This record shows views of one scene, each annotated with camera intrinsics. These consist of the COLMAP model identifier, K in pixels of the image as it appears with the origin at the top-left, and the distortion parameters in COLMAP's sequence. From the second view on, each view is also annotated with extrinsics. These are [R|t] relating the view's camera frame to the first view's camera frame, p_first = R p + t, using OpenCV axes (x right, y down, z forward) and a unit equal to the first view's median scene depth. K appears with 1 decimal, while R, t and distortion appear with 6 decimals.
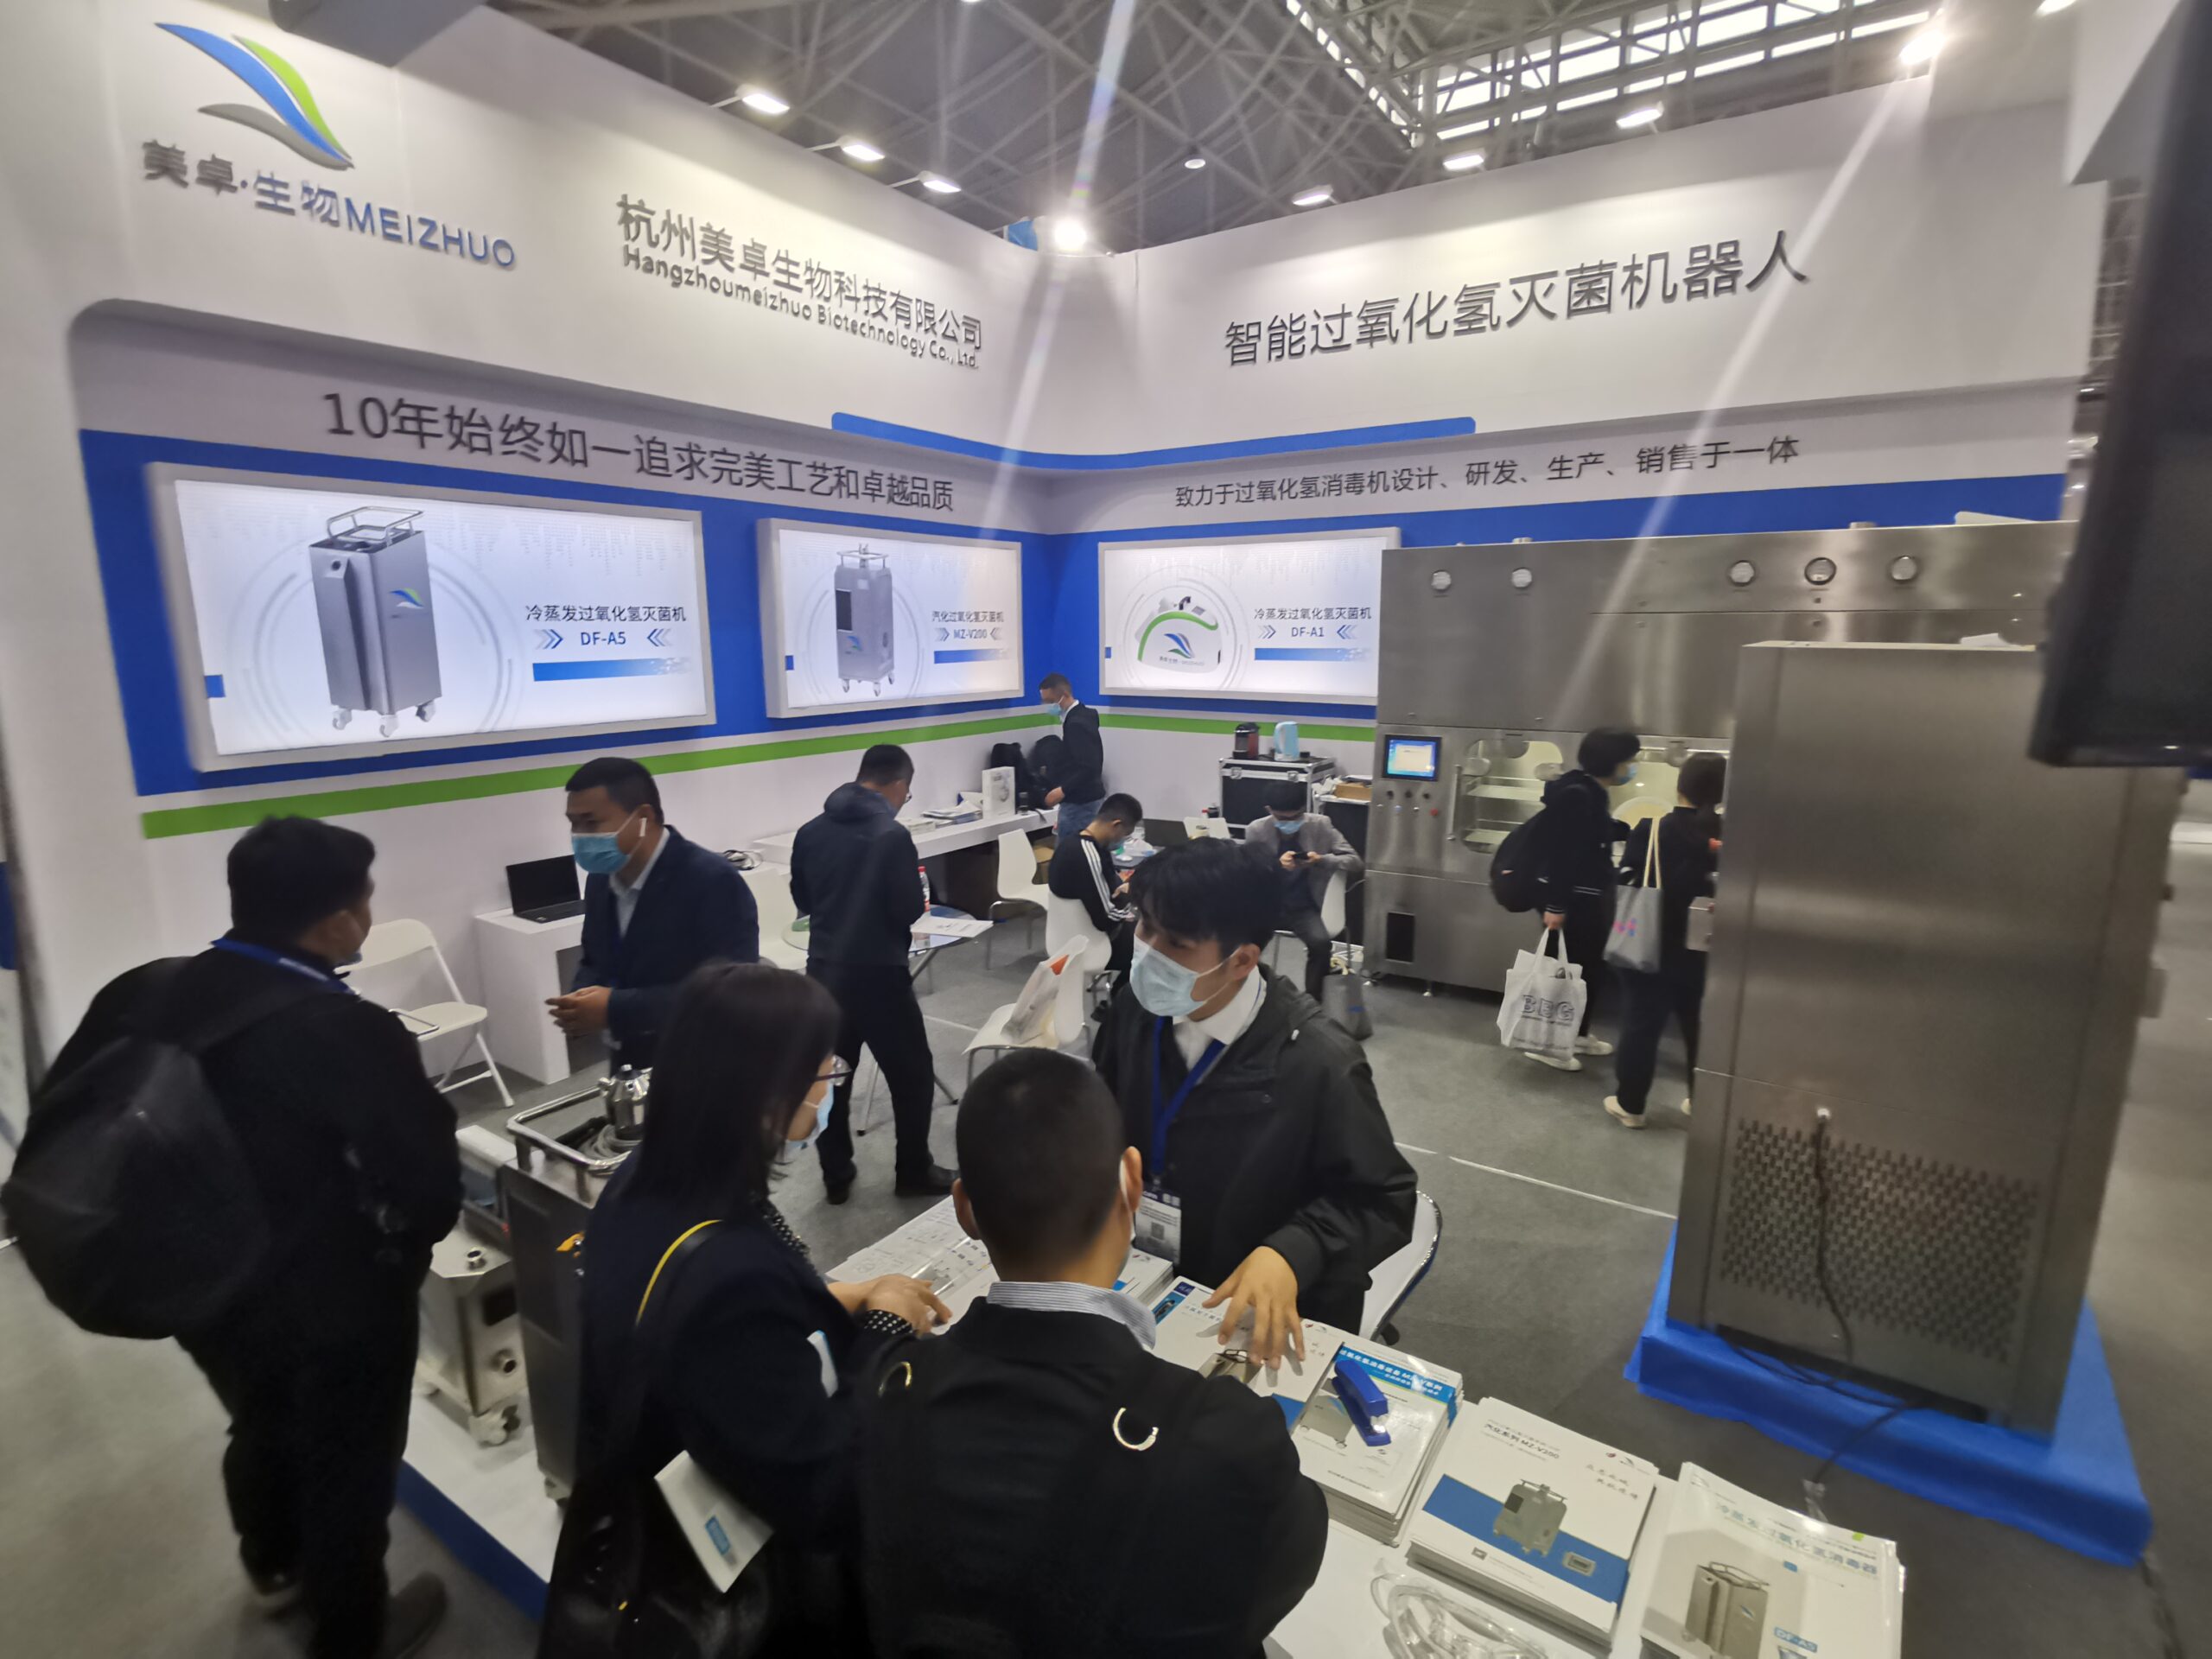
lens RADIAL K [[1076.4, 0, 1112.8], [0, 1076.4, 822.0], [0, 0, 1]] dist [0.002338, -0.010097]
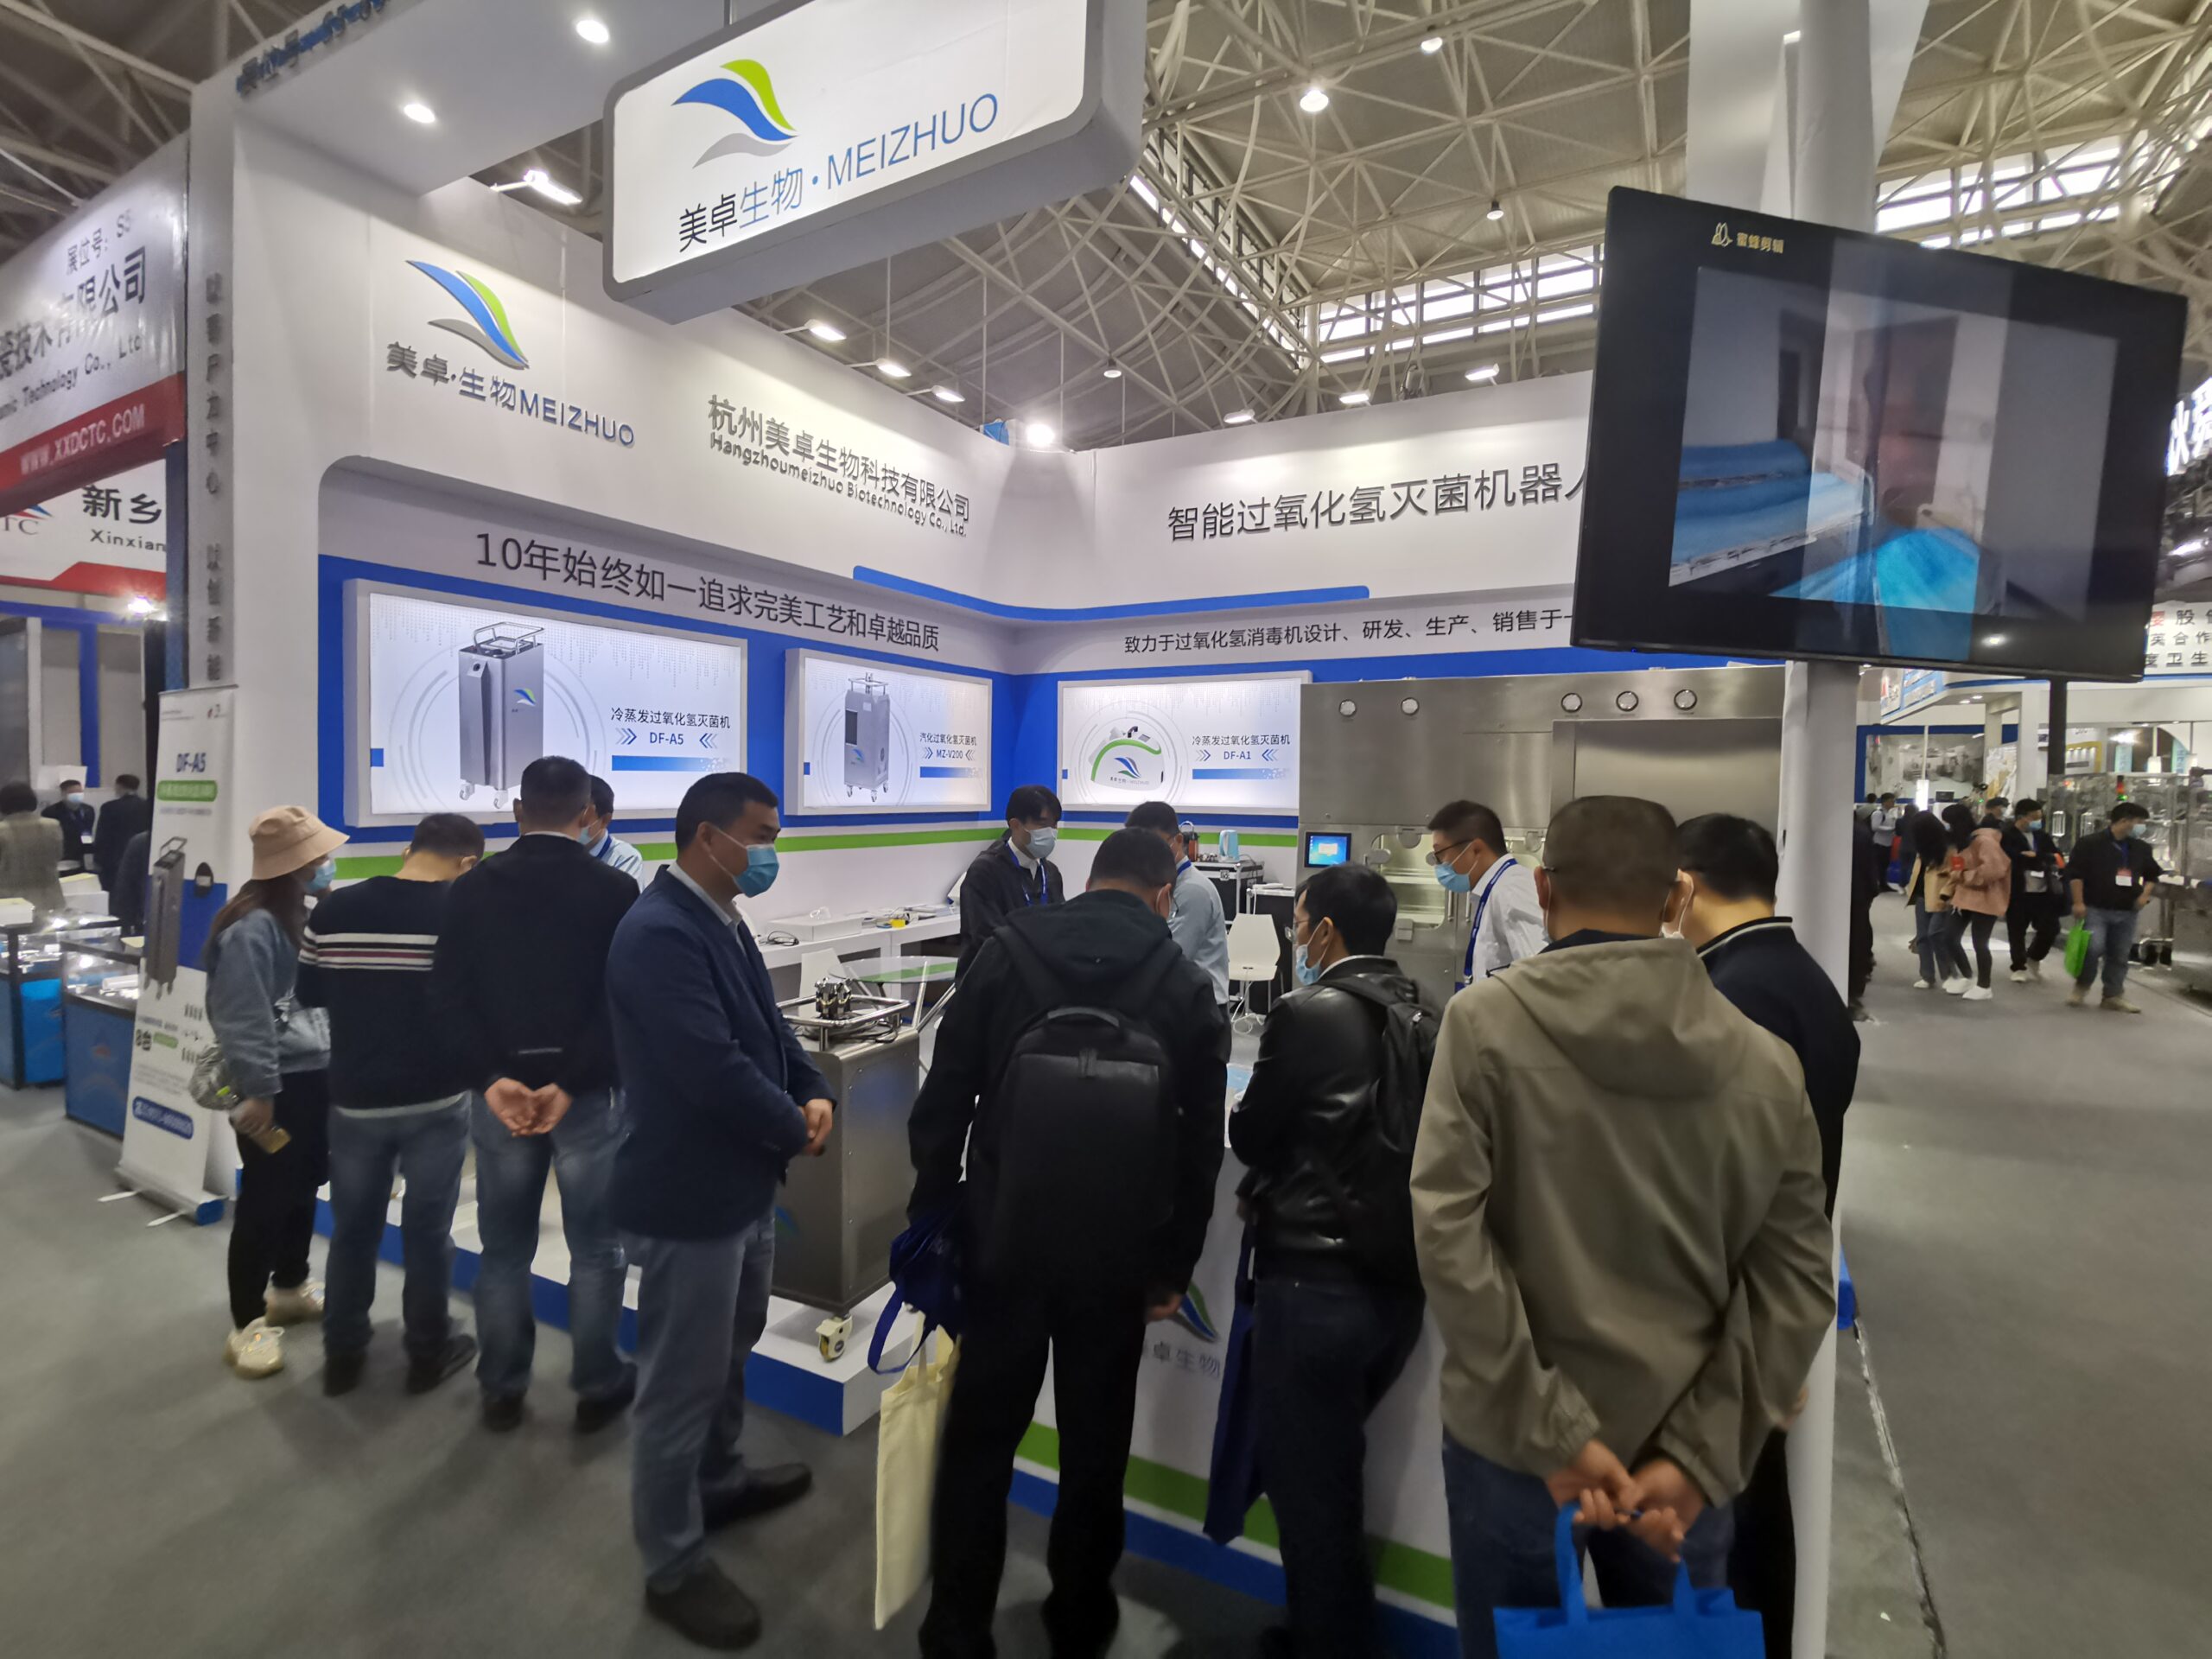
lens RADIAL K [[1076.4, 0, 1107.1], [0, 1076.4, 837.7], [0, 0, 1]] dist [0.002338, -0.010097]
pose [[0.996338, 0.011224, 0.084760, -0.073725], [0.000362, 0.990783, -0.135459, 0.088174], [-0.085500, 0.134993, 0.987151, -0.183327]]
